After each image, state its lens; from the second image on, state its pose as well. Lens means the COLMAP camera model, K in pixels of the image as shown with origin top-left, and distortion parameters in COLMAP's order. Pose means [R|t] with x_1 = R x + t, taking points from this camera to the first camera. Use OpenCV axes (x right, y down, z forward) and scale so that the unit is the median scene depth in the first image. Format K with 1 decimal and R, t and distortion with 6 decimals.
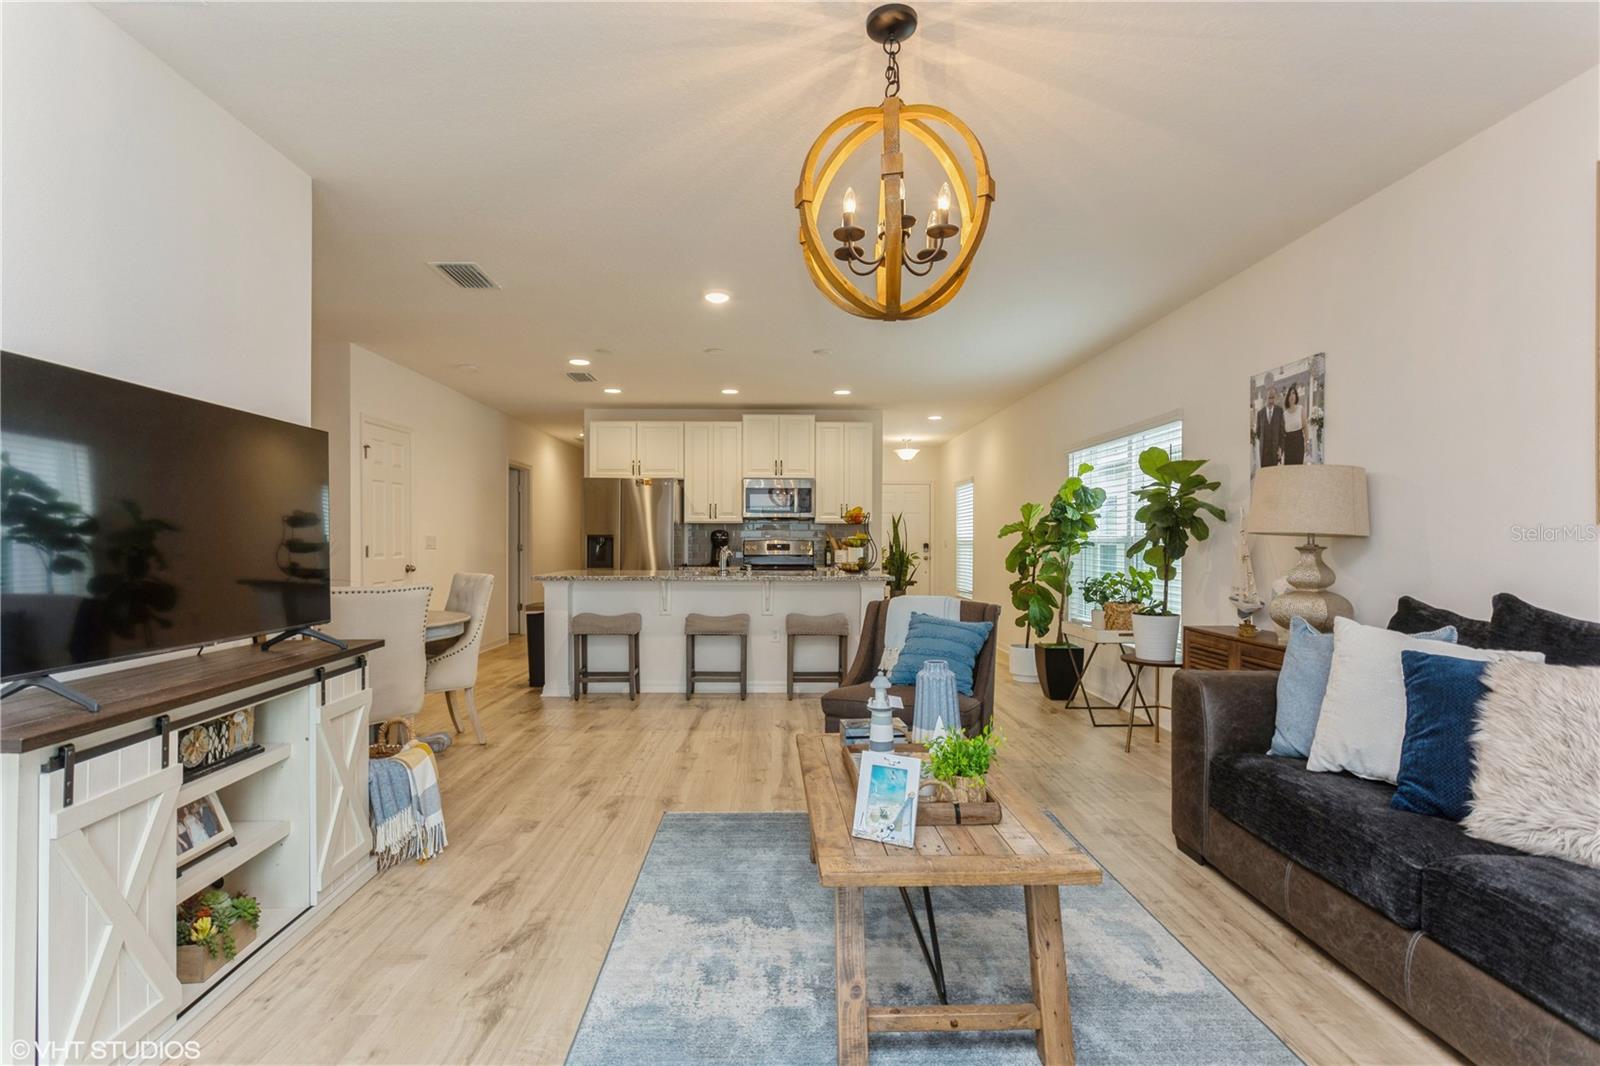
lens RADIAL K [[769.0, 0, 791.8], [0, 769.0, 542.4], [0, 0, 1]] dist [0.001565, 0.000317]
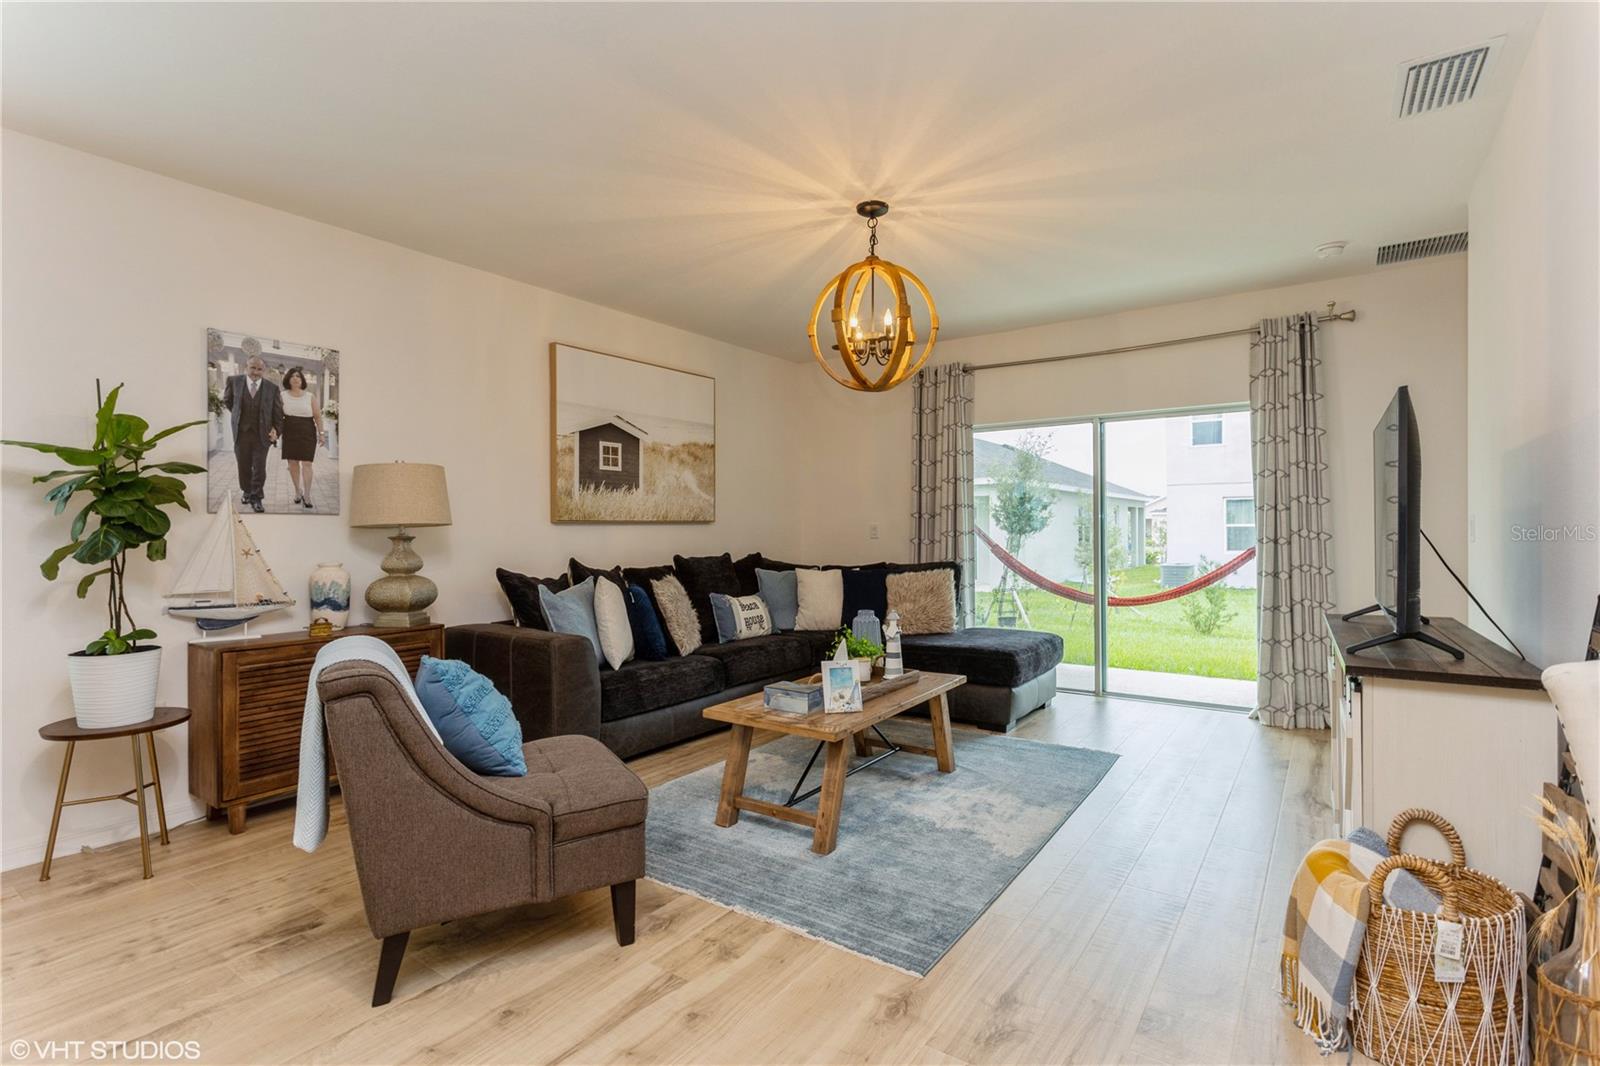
lens RADIAL K [[766.8, 0, 797.8], [0, 766.8, 527.8], [0, 0, 1]] dist [-0.003202, 0.000381]
pose [[-0.807437, 0.004269, 0.589938, -0.417000], [0.005548, 0.999985, 0.000358, -0.004214], [-0.589928, 0.003562, -0.807448, 1.449289]]
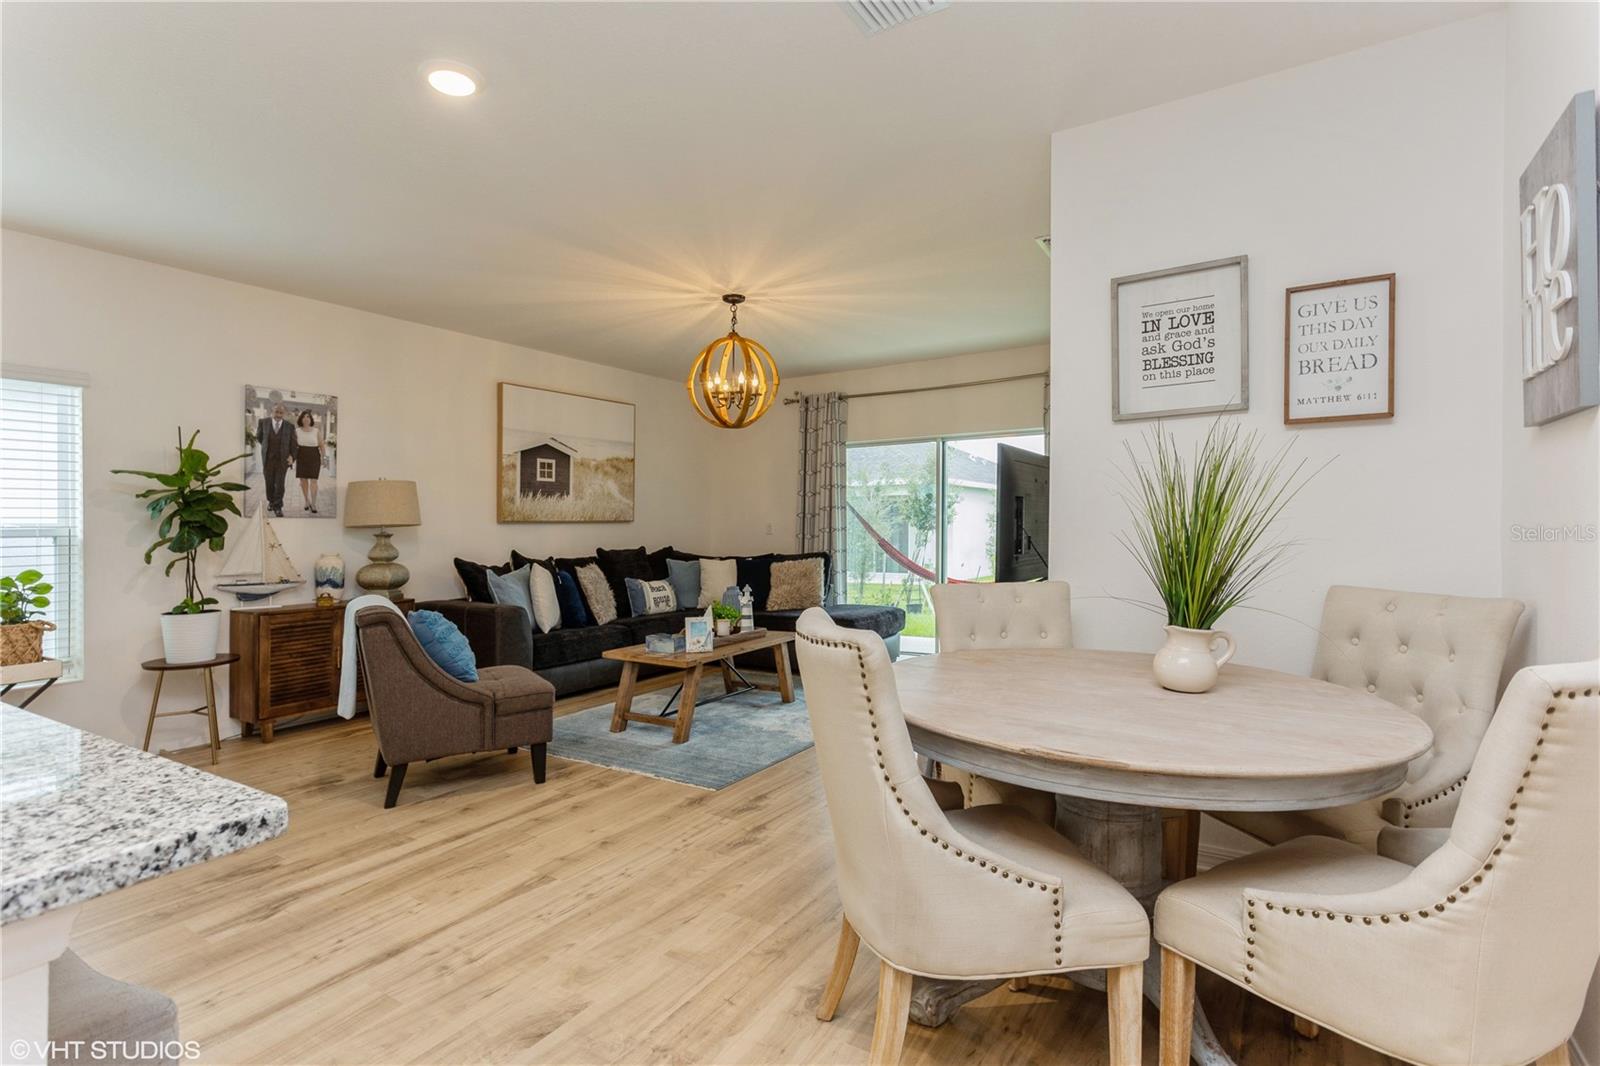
lens RADIAL K [[779.9, 0, 799.5], [0, 779.9, 503.5], [0, 0, 1]] dist [0.001876, 0.000070]
pose [[-0.837669, 0.023784, 0.545660, -0.783960], [0.010344, 0.999563, -0.027689, -0.003133], [-0.546080, -0.017550, -0.837549, 1.705478]]
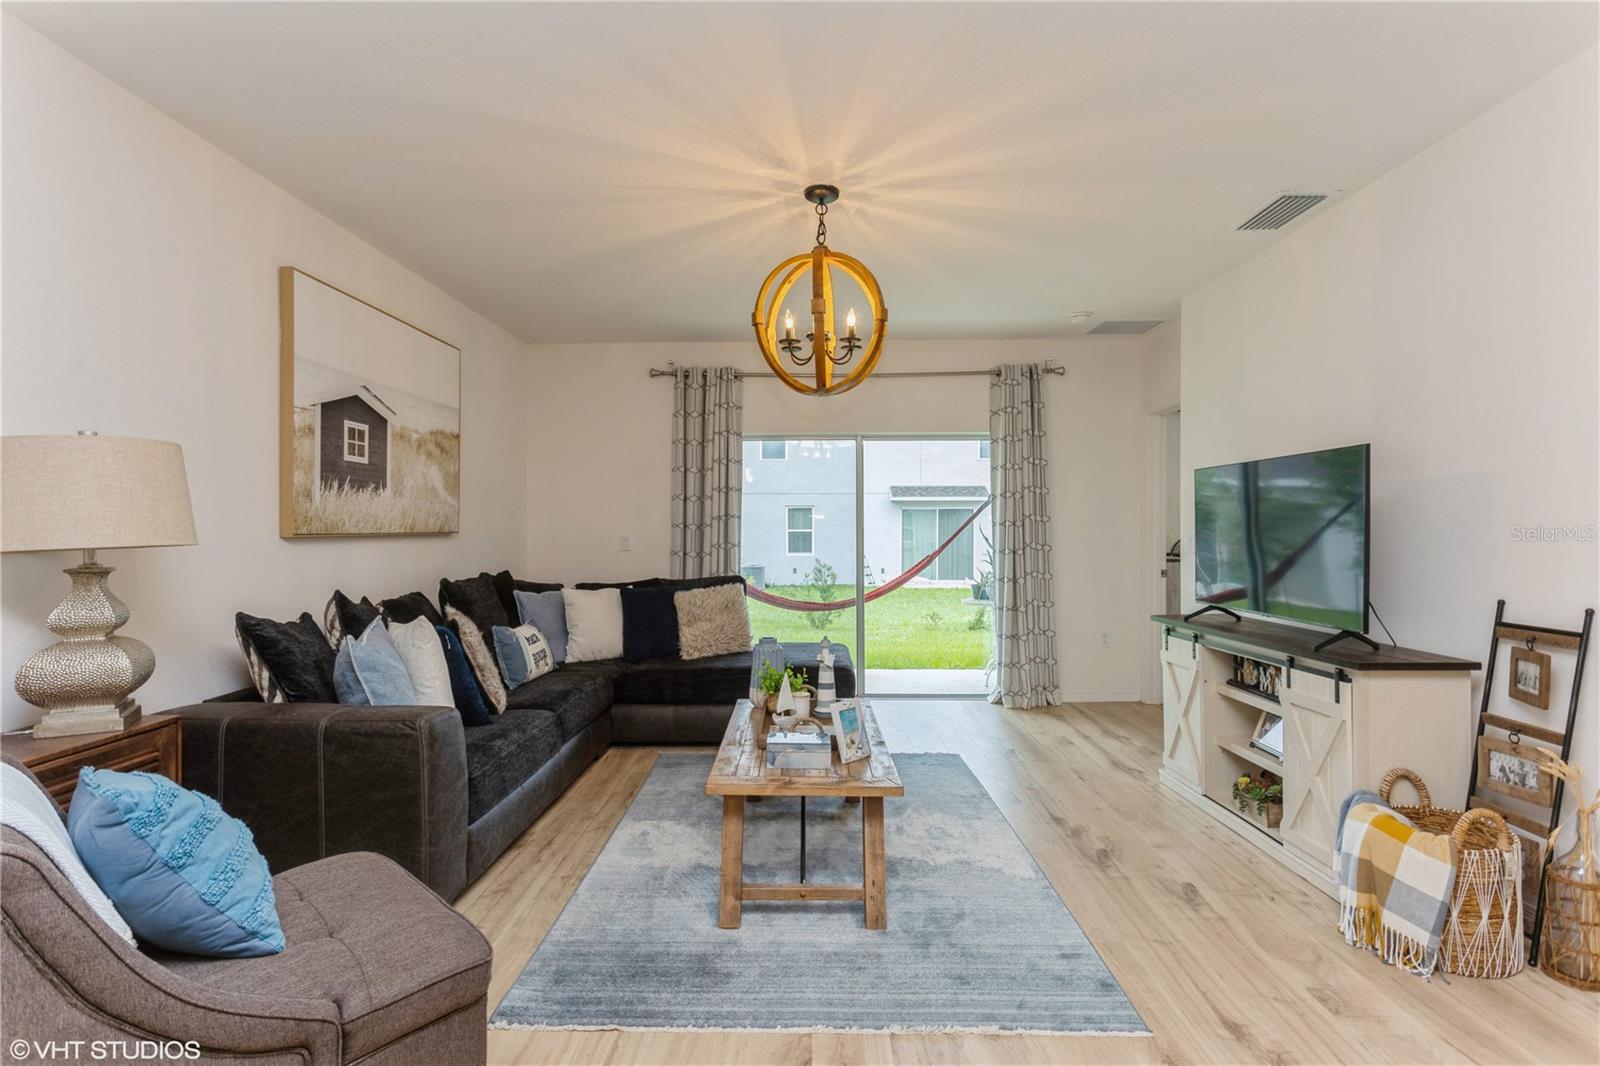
lens RADIAL K [[766.8, 0, 797.8], [0, 766.8, 527.8], [0, 0, 1]] dist [-0.003202, 0.000381]
pose [[-0.999194, 0.000020, 0.040145, 0.070985], [-0.000002, 1.000000, -0.000531, -0.025175], [-0.040145, -0.000530, -0.999194, 1.484144]]
